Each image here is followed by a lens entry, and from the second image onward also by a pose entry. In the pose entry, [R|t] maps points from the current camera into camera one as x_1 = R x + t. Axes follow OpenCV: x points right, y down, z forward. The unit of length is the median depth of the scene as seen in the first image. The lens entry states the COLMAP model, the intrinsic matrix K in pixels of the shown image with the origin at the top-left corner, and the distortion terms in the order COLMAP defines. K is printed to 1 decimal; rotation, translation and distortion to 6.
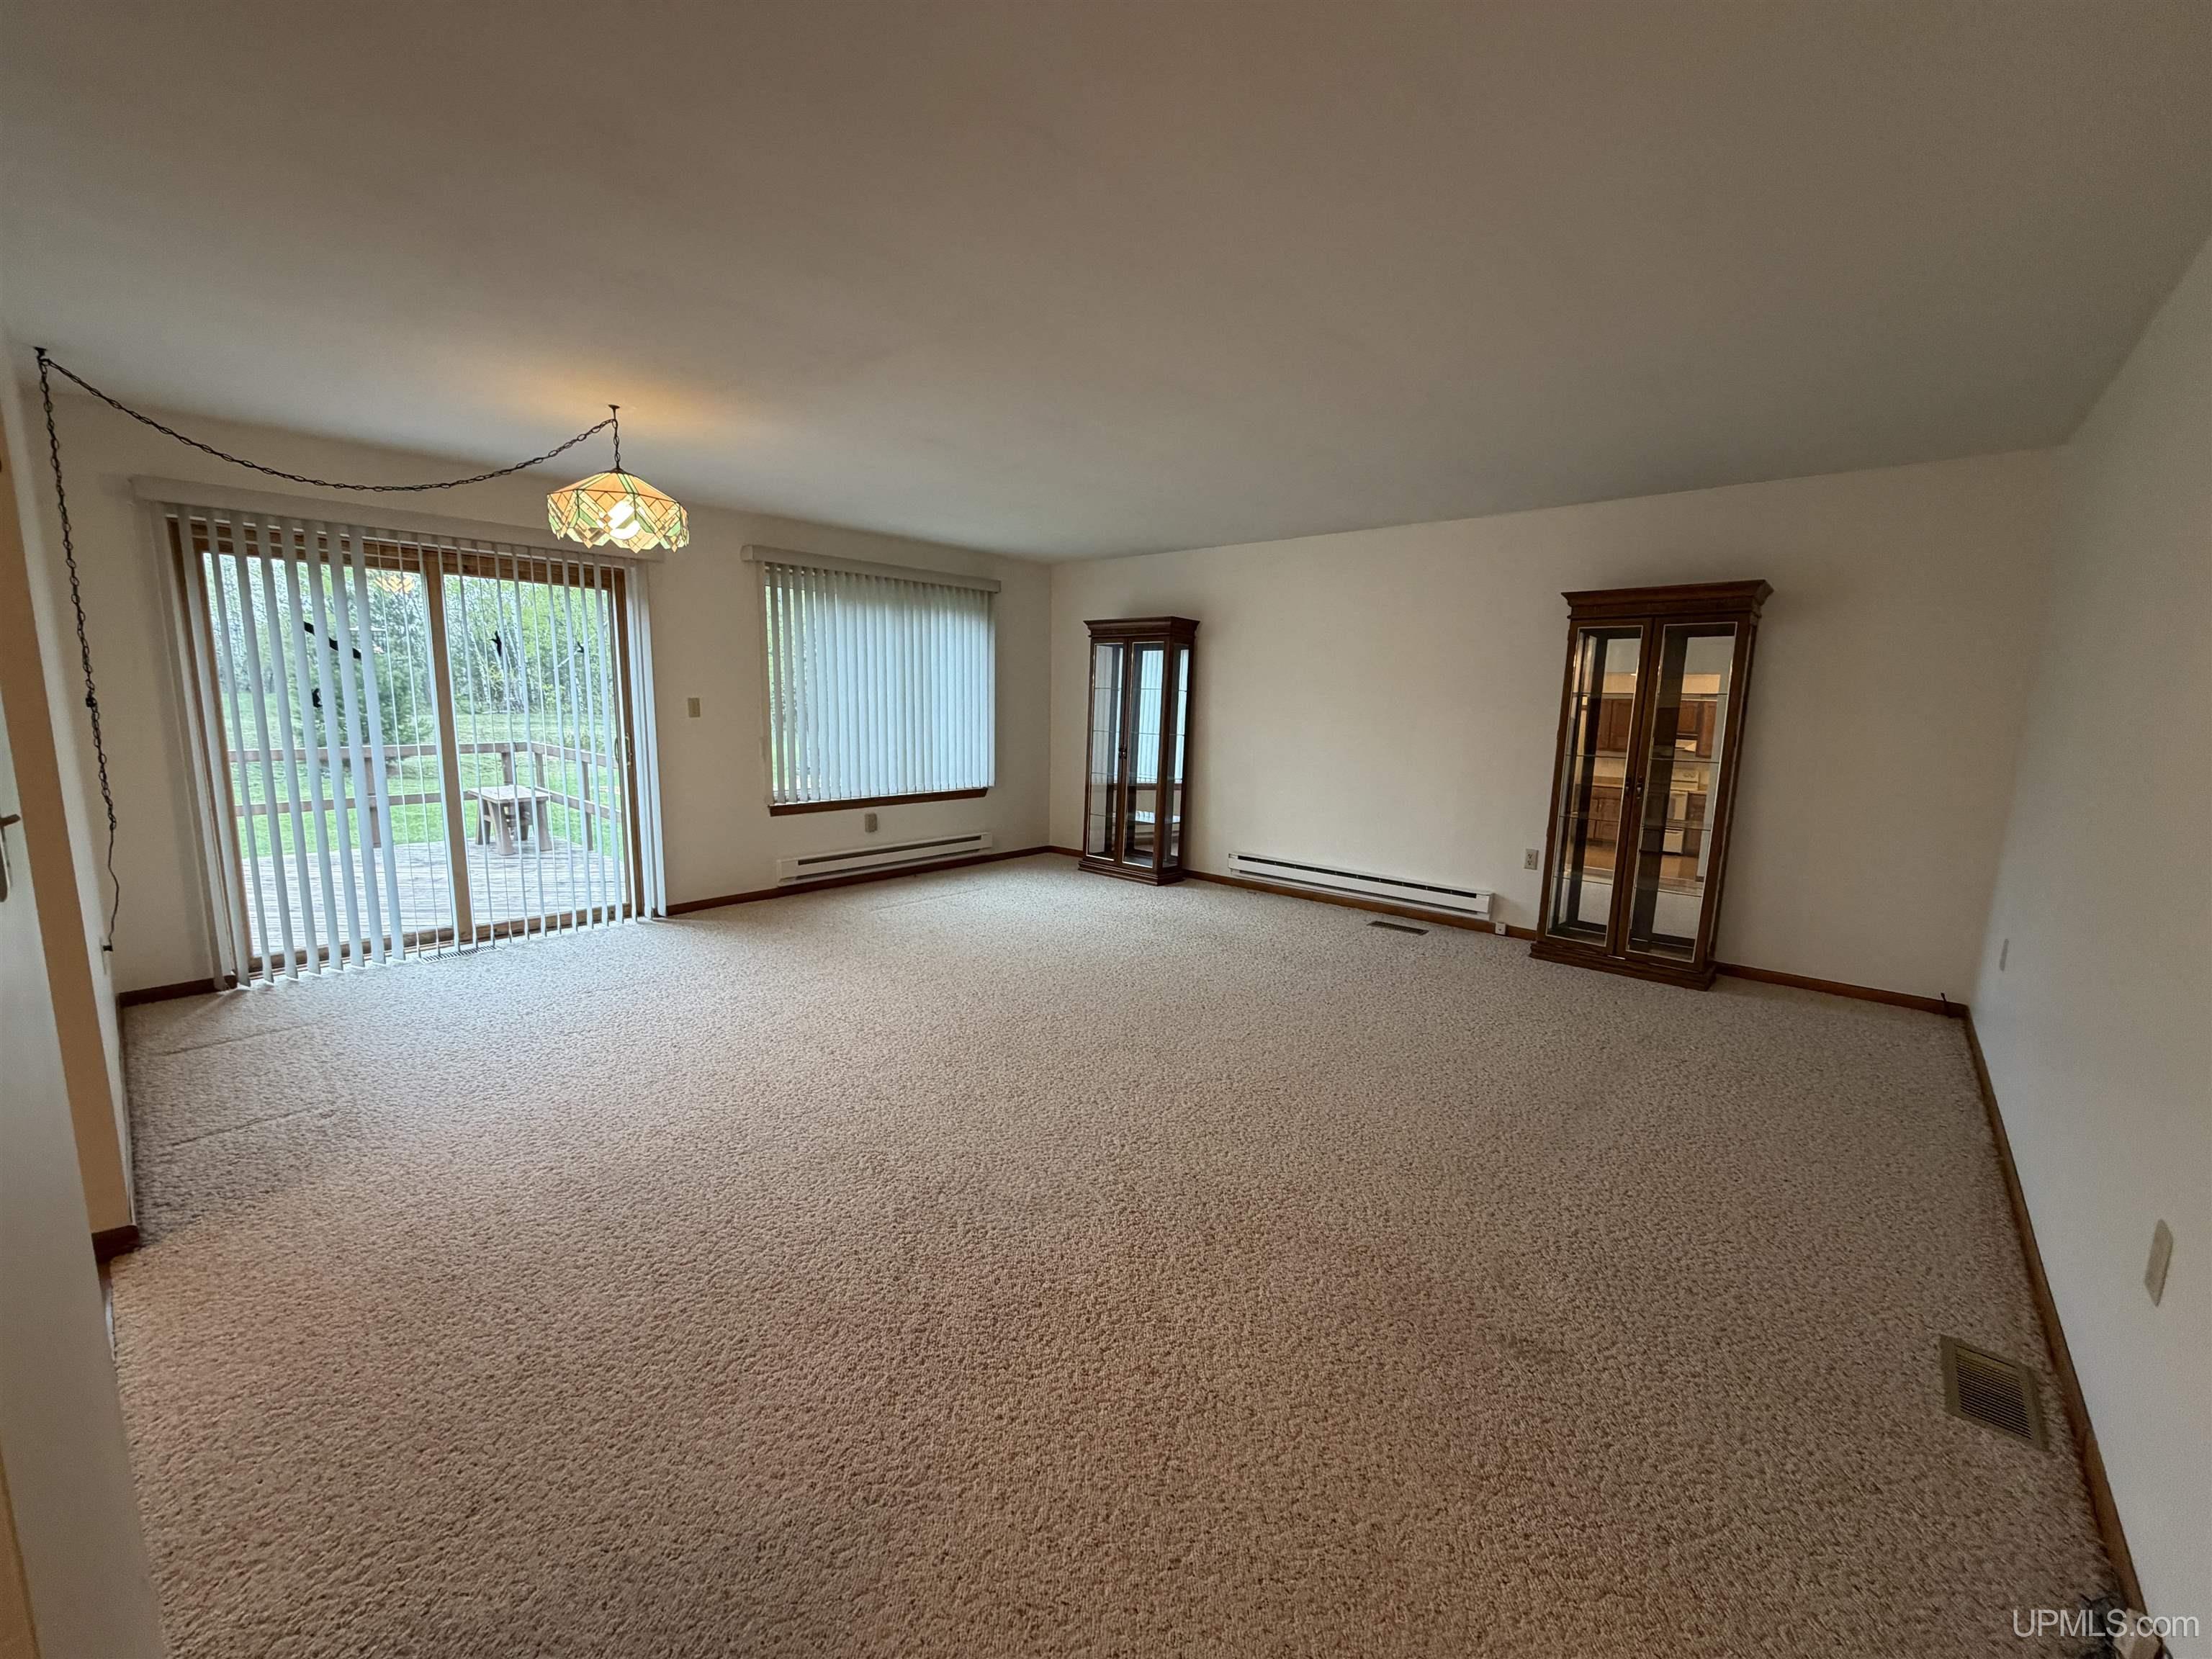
lens RADIAL K [[879.8, 0, 1100.6], [0, 879.8, 825.5], [0, 0, 1]] dist [0.000830, 0.000372]
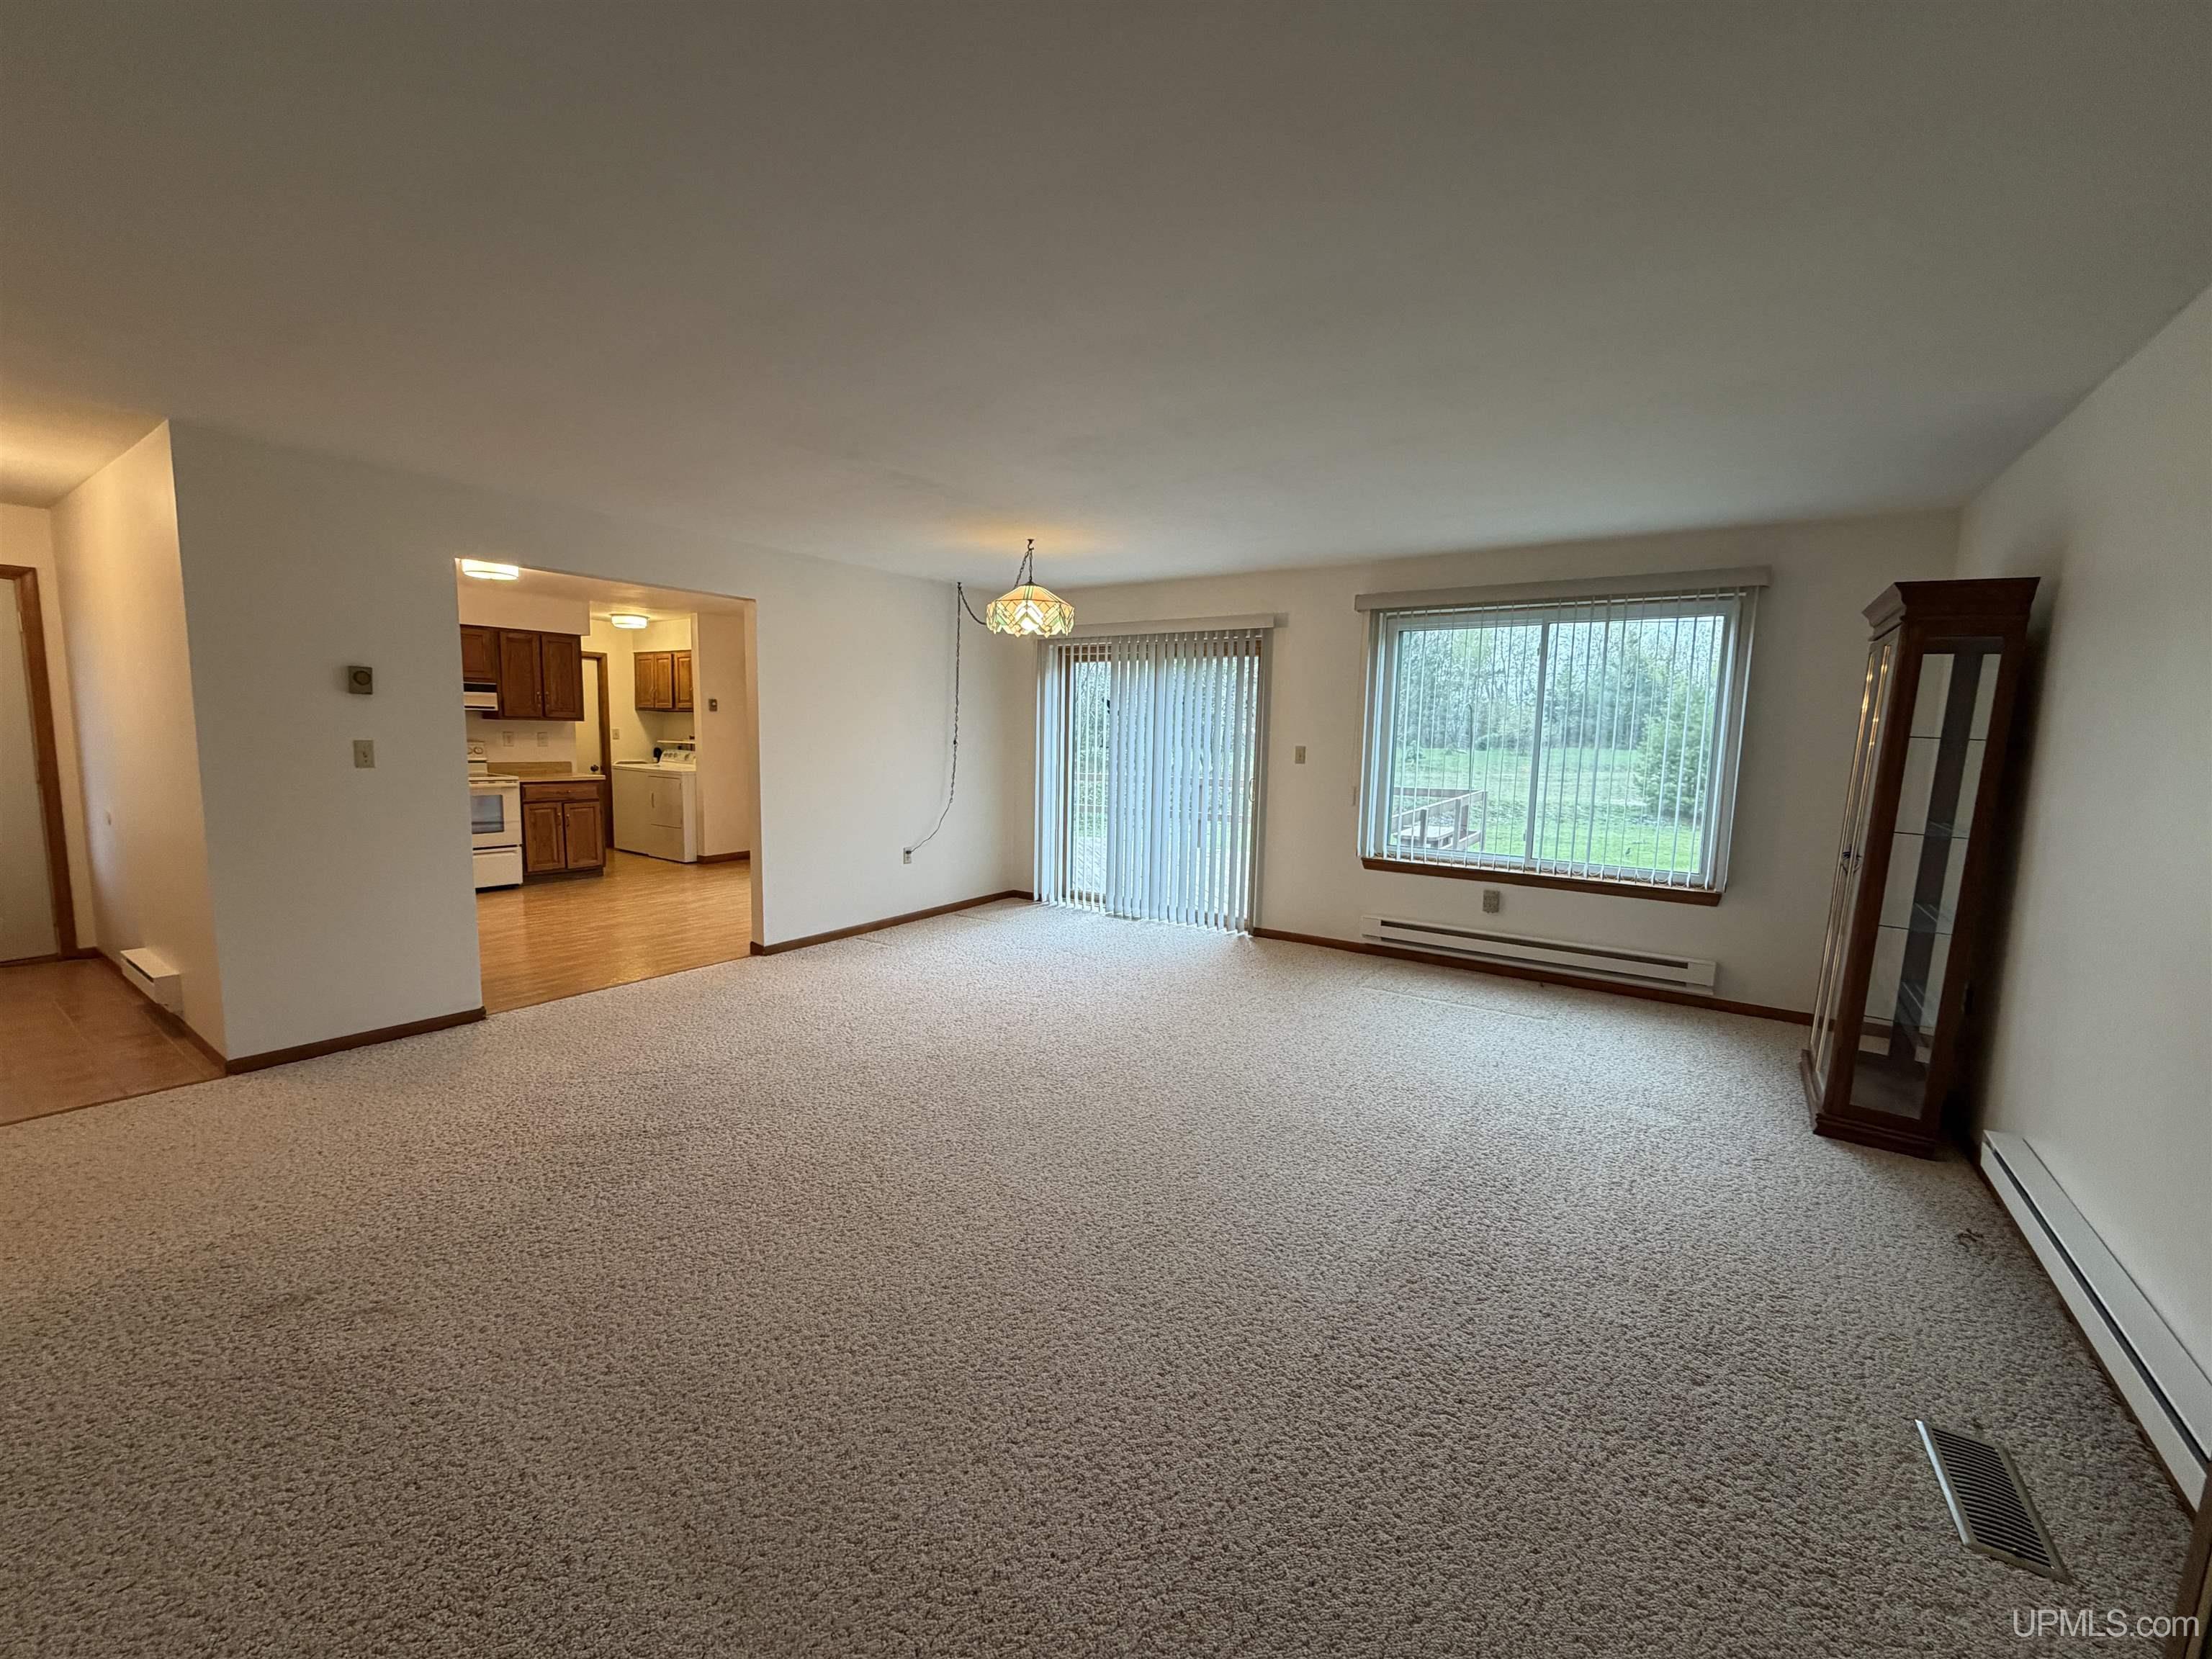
lens RADIAL K [[879.8, 0, 1100.6], [0, 879.8, 825.5], [0, 0, 1]] dist [0.000830, 0.000372]
pose [[0.122621, 0.090946, -0.988278, 0.585177], [-0.159036, 0.984725, 0.070887, -0.085944], [0.979628, 0.148479, 0.135211, 0.622179]]
